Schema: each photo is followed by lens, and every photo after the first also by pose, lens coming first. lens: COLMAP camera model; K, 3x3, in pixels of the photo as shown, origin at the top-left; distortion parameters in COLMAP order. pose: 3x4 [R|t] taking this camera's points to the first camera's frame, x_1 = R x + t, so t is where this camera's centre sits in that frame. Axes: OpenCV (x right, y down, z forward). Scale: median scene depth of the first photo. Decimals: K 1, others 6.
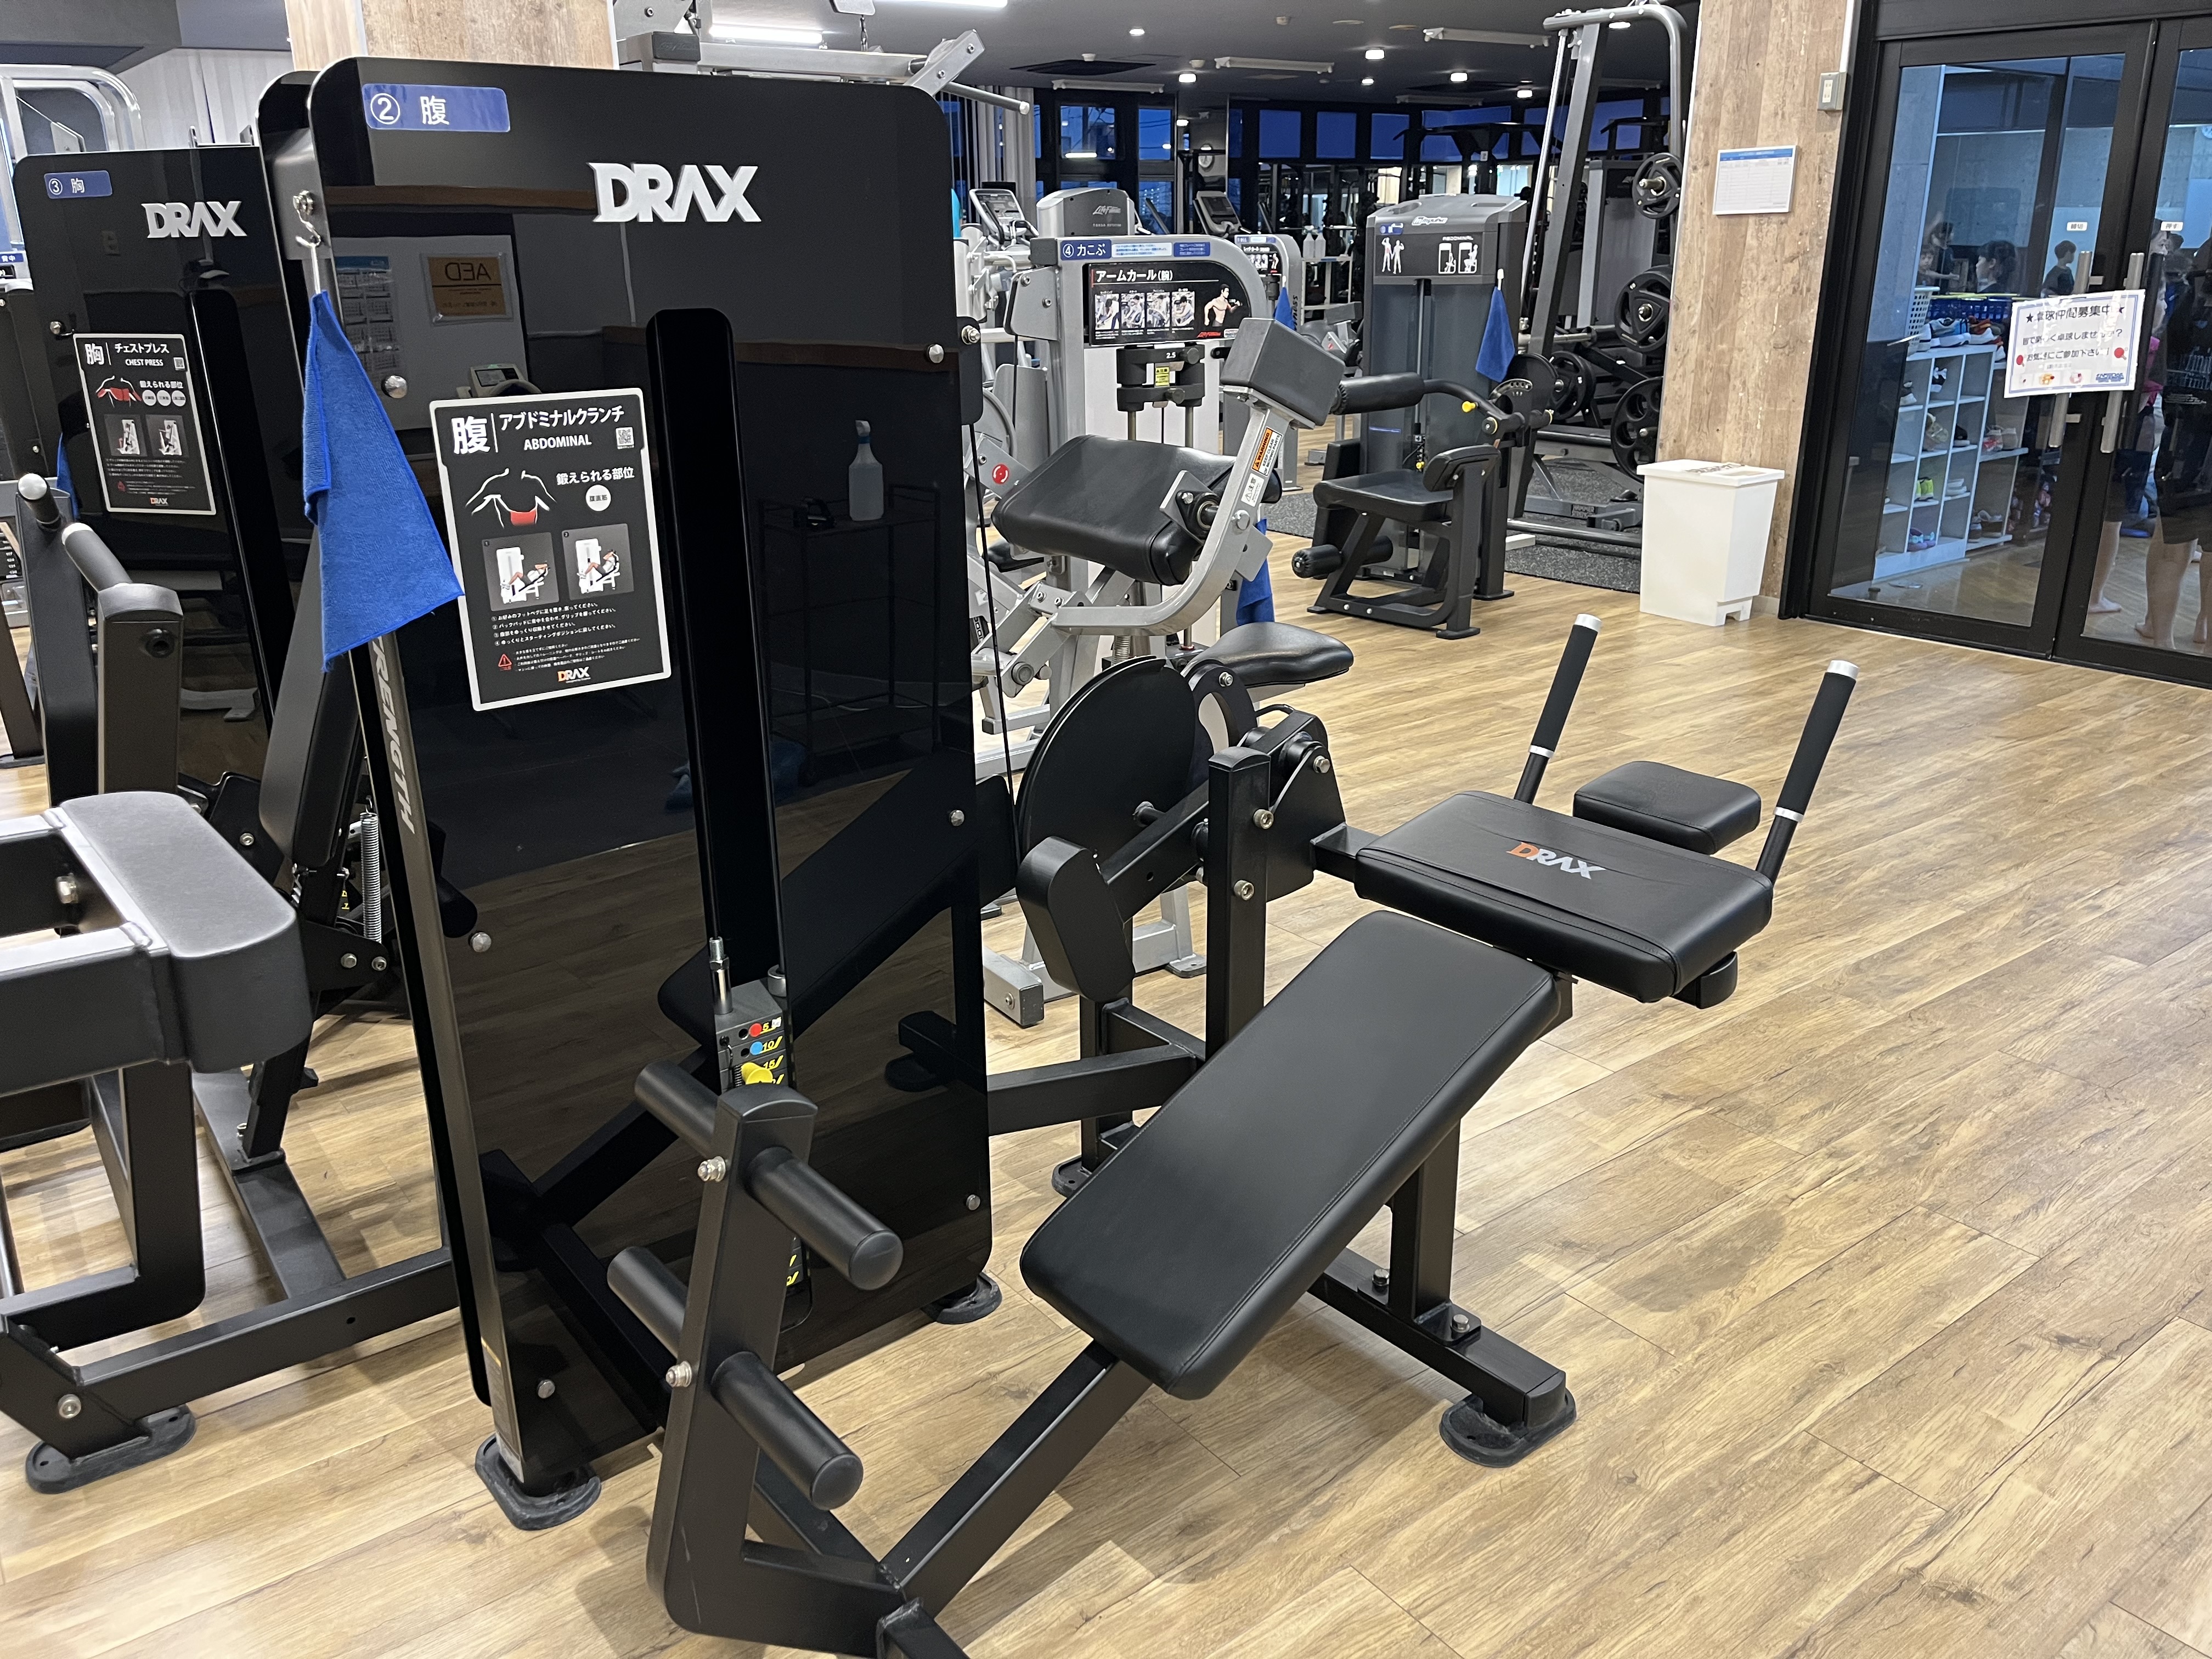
lens RADIAL K [[1683.6, 0, 1097.0], [0, 1683.6, 835.8], [0, 0, 1]] dist [0.067673, -0.048582]
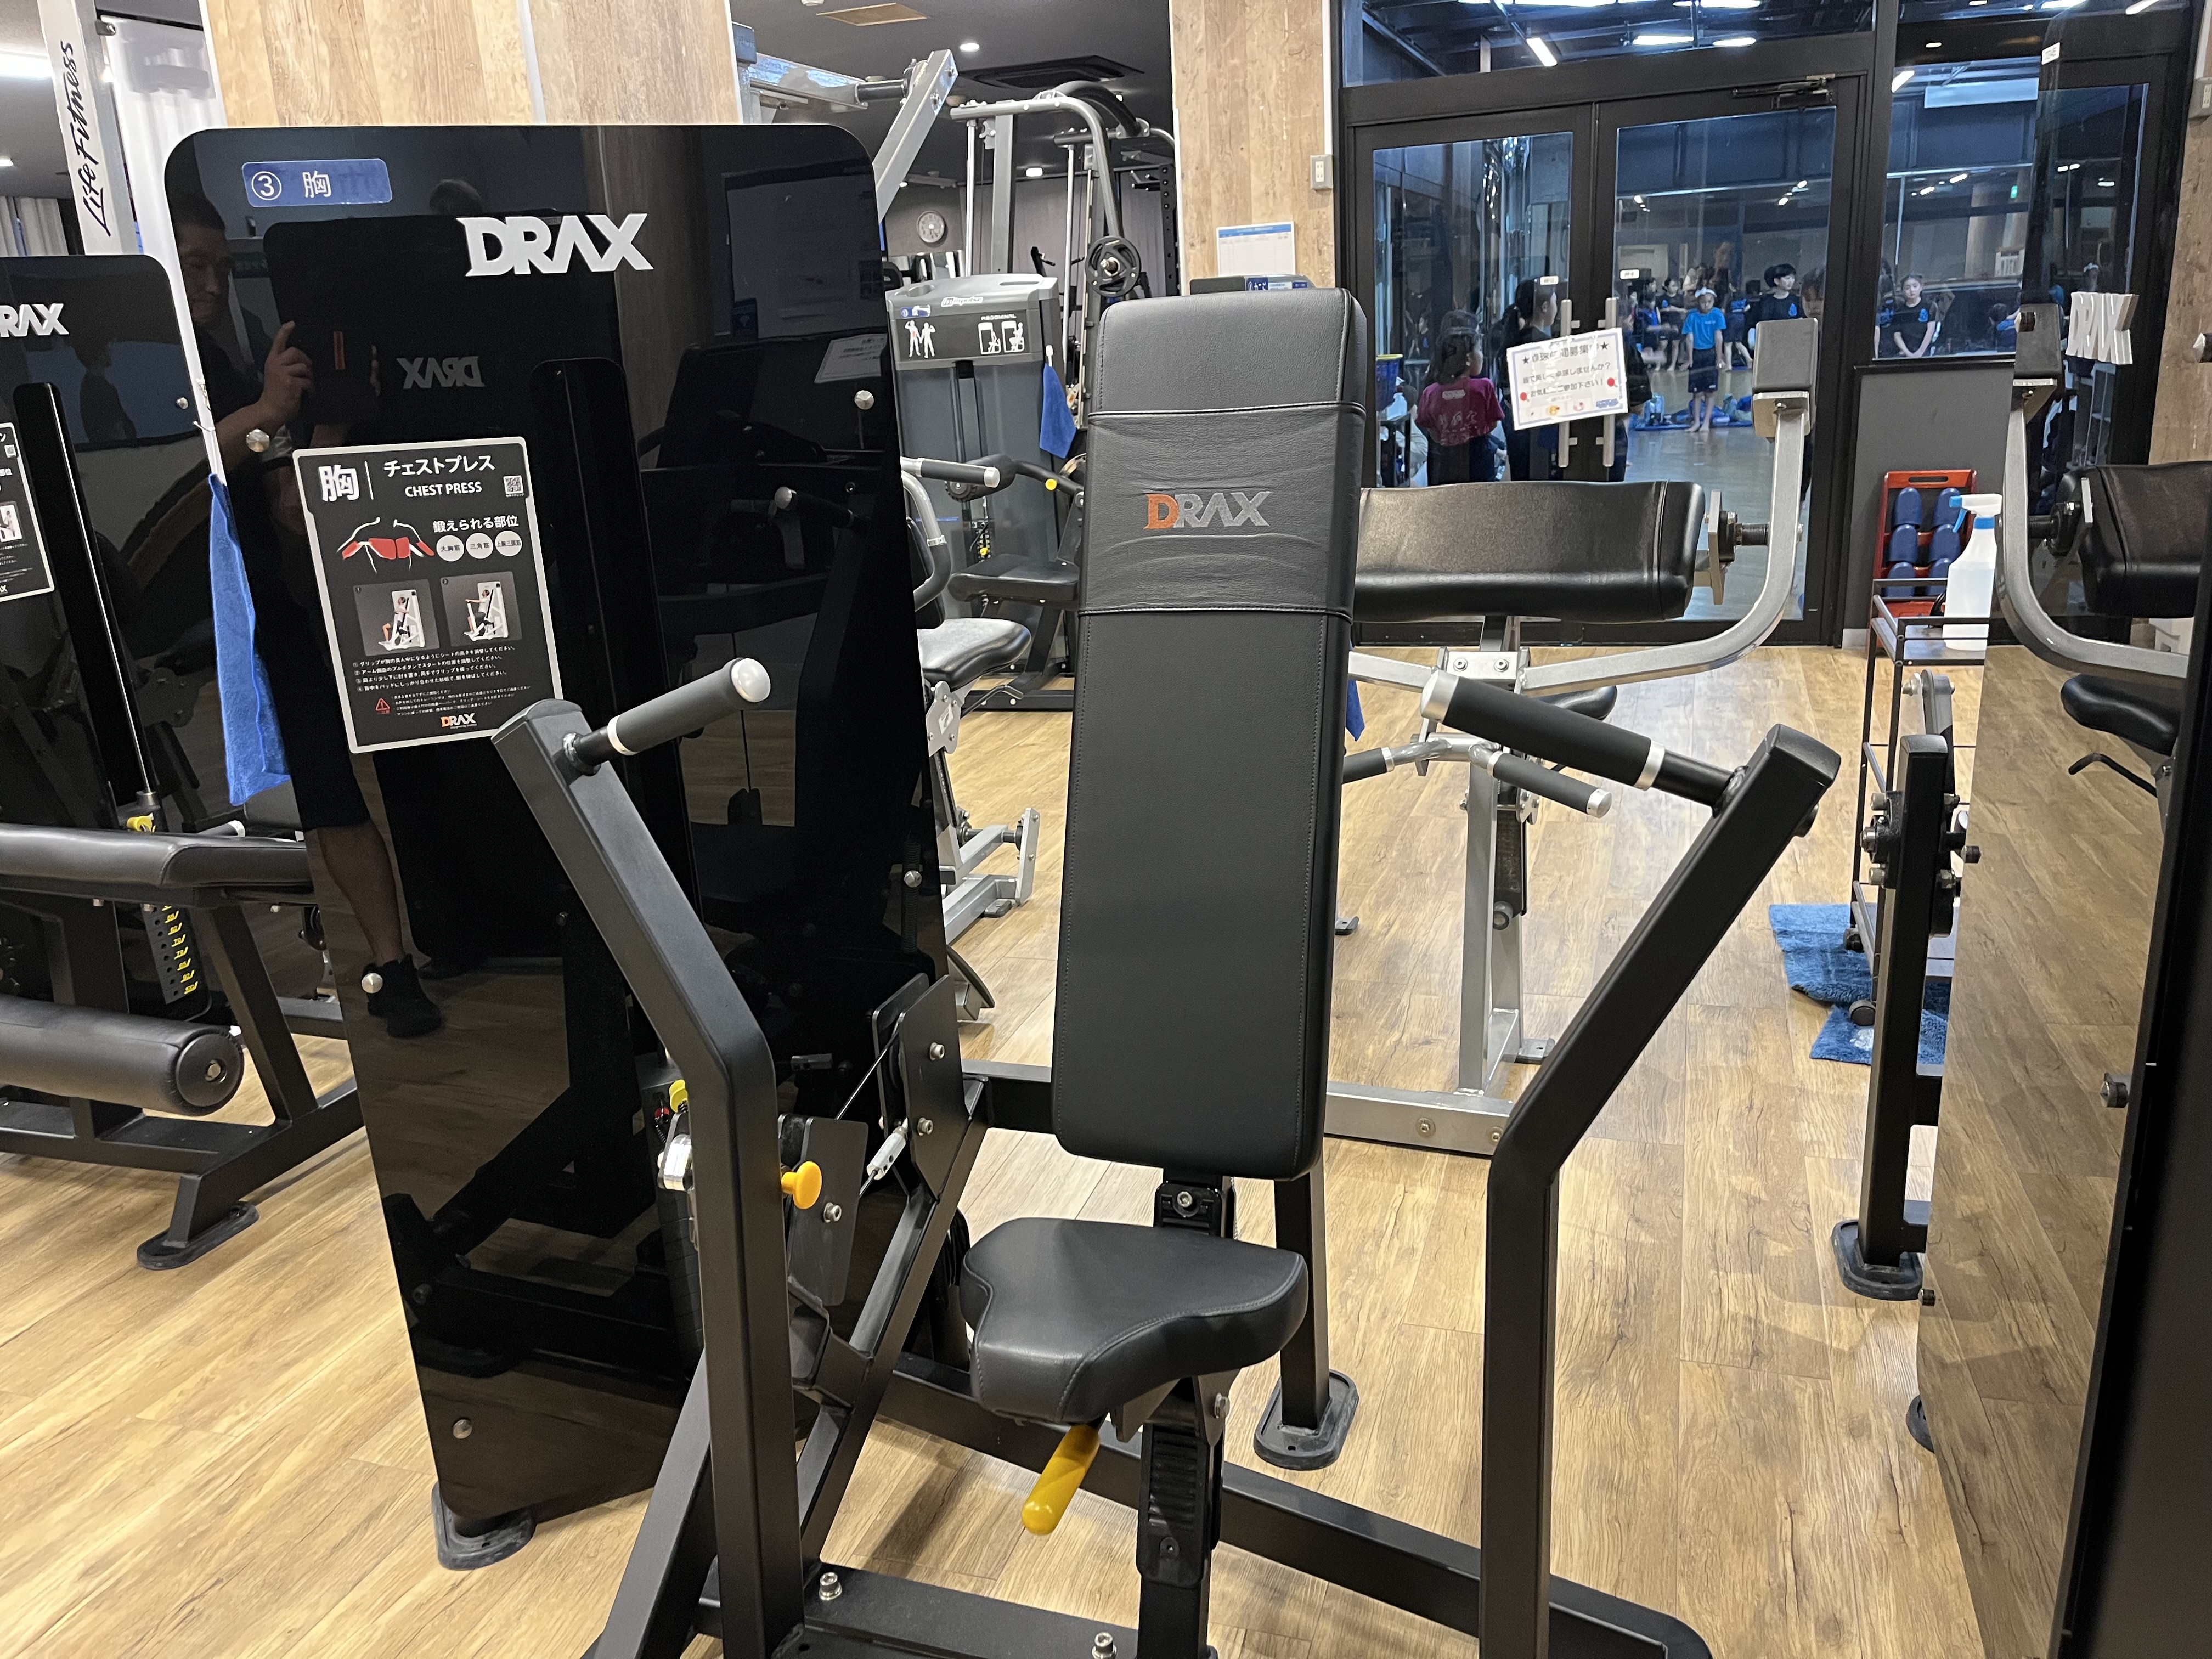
lens RADIAL K [[1683.6, 0, 1105.7], [0, 1683.6, 829.1], [0, 0, 1]] dist [0.067673, -0.048582]
pose [[0.824774, -0.197338, 0.529911, -0.363532], [0.234561, 0.972096, -0.003074, -0.055832], [-0.514518, 0.126832, 0.848048, 0.209057]]
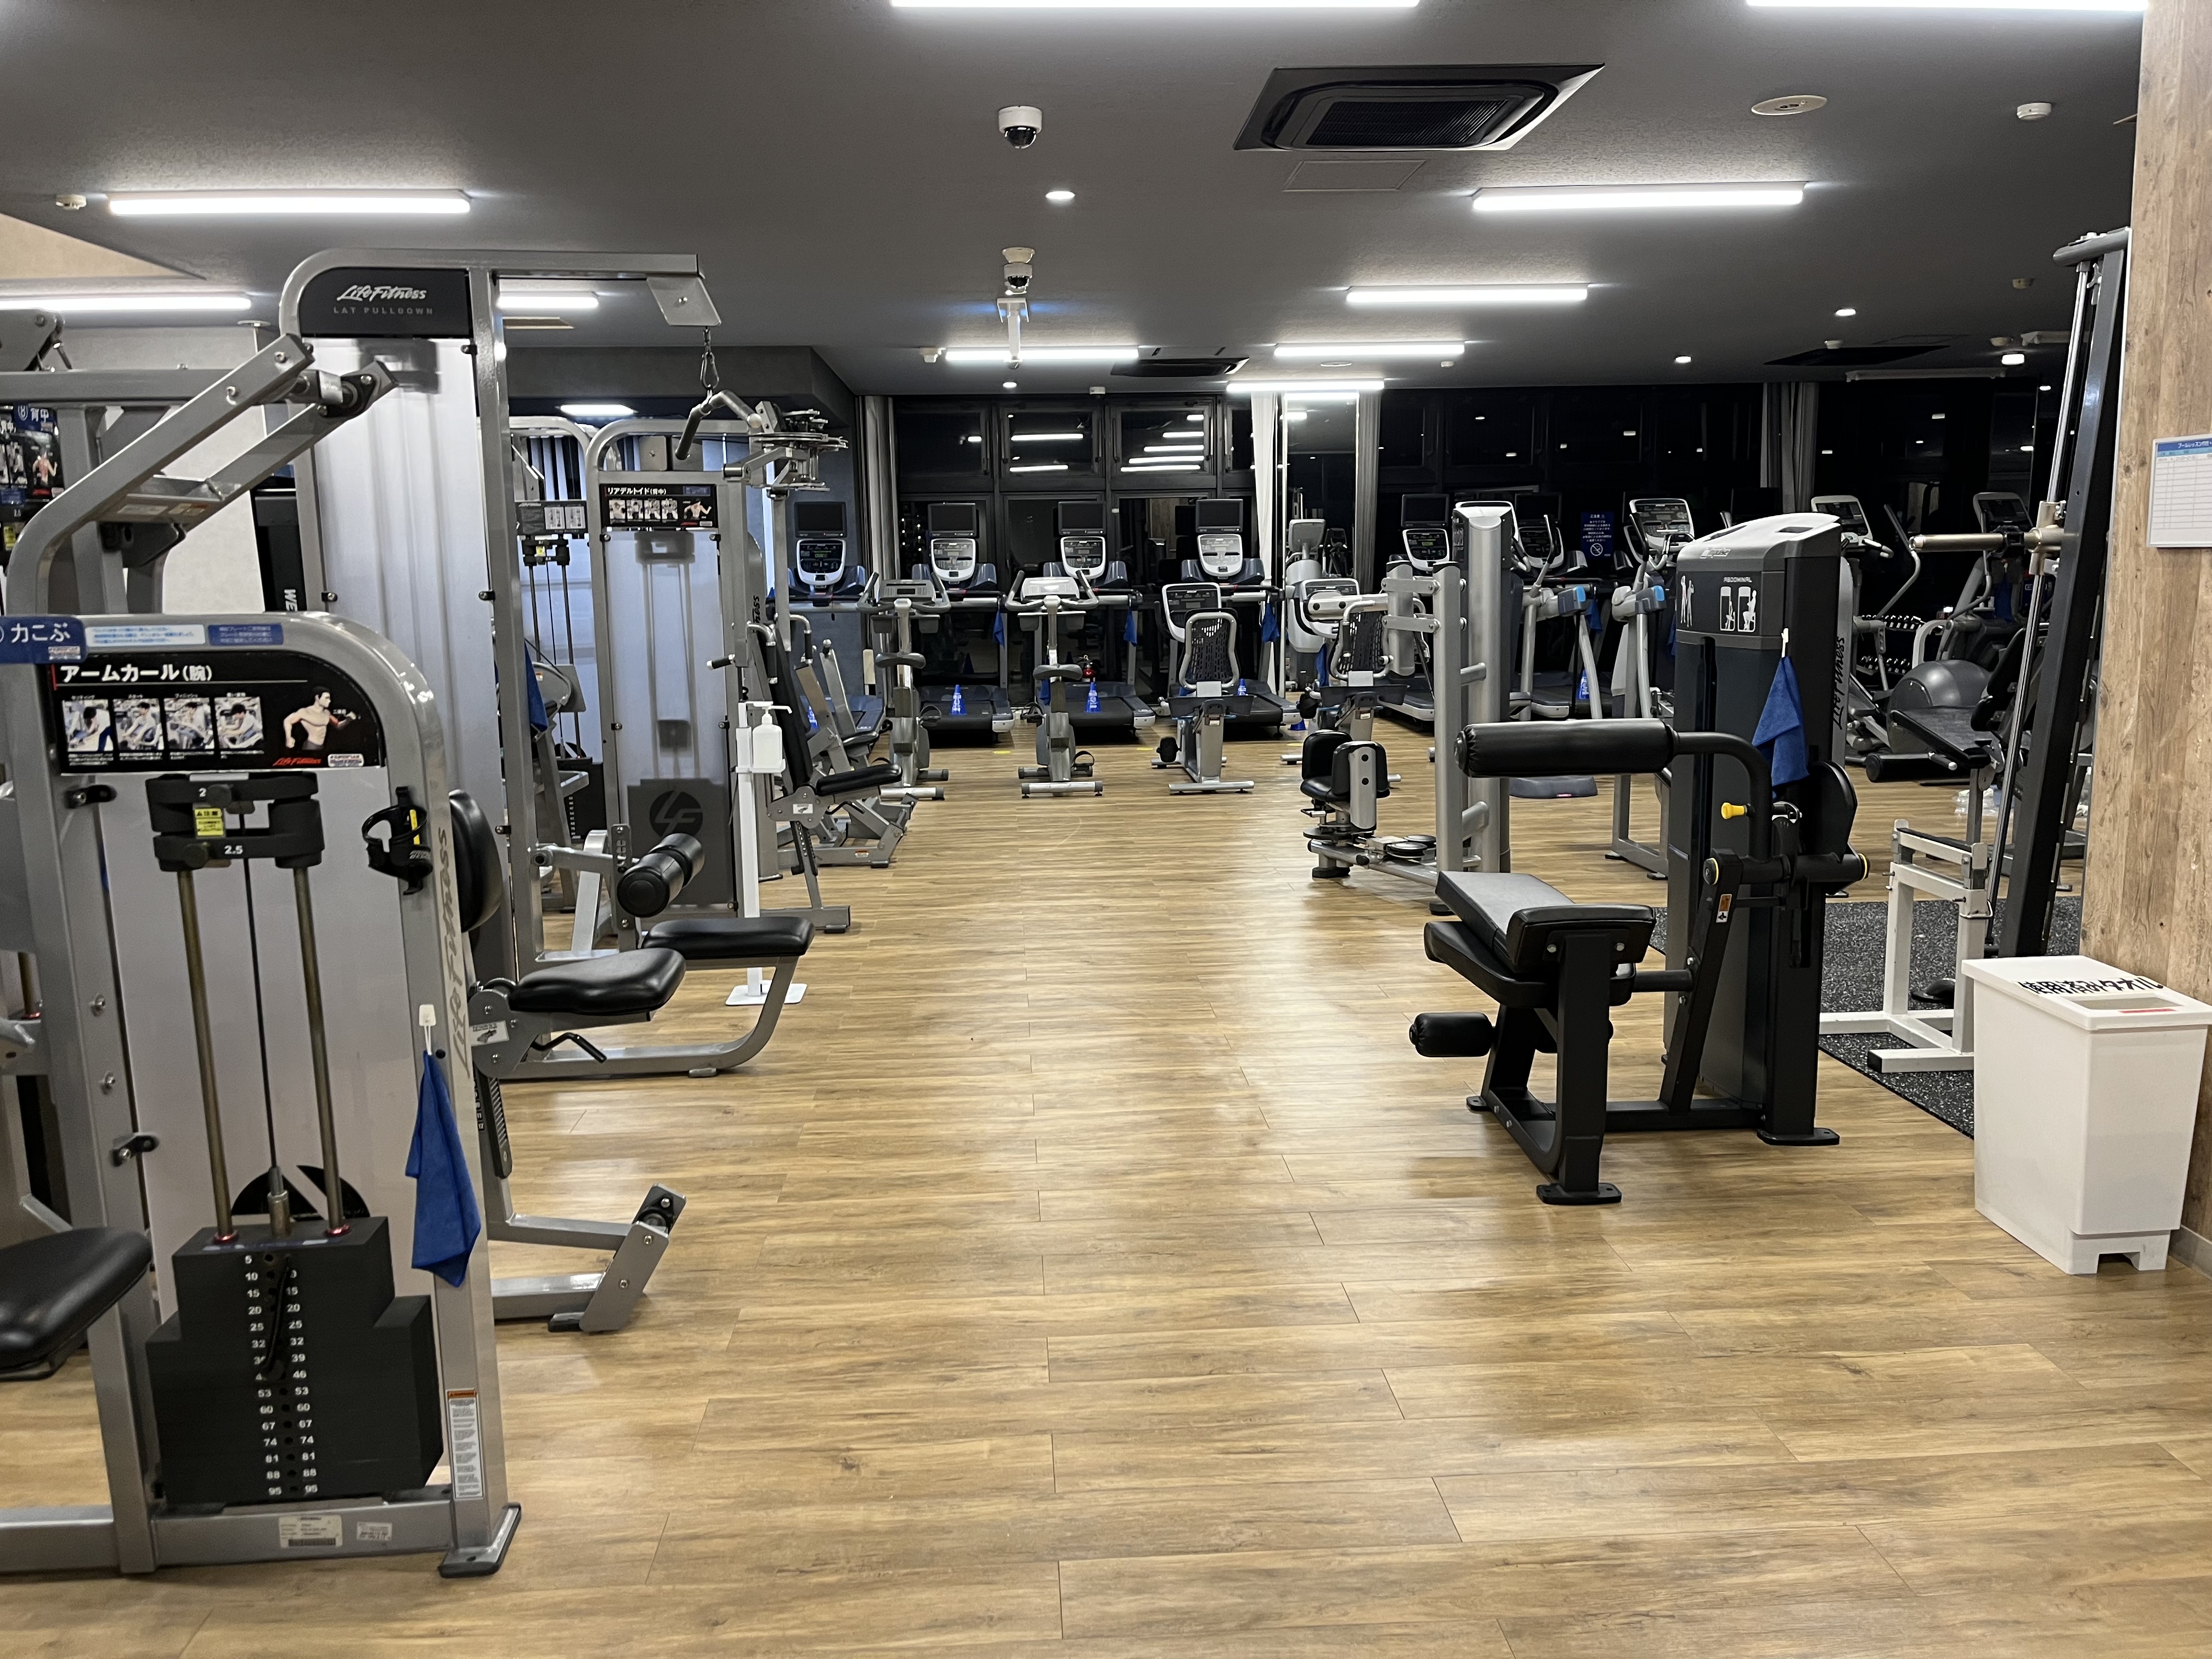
lens RADIAL K [[1683.6, 0, 1104.8], [0, 1683.6, 814.0], [0, 0, 1]] dist [0.067673, -0.048582]
pose [[0.833521, 0.084149, -0.546042, 0.439878], [-0.178974, 0.976165, -0.122764, -0.168770], [0.522697, 0.200054, 0.828714, 0.424422]]
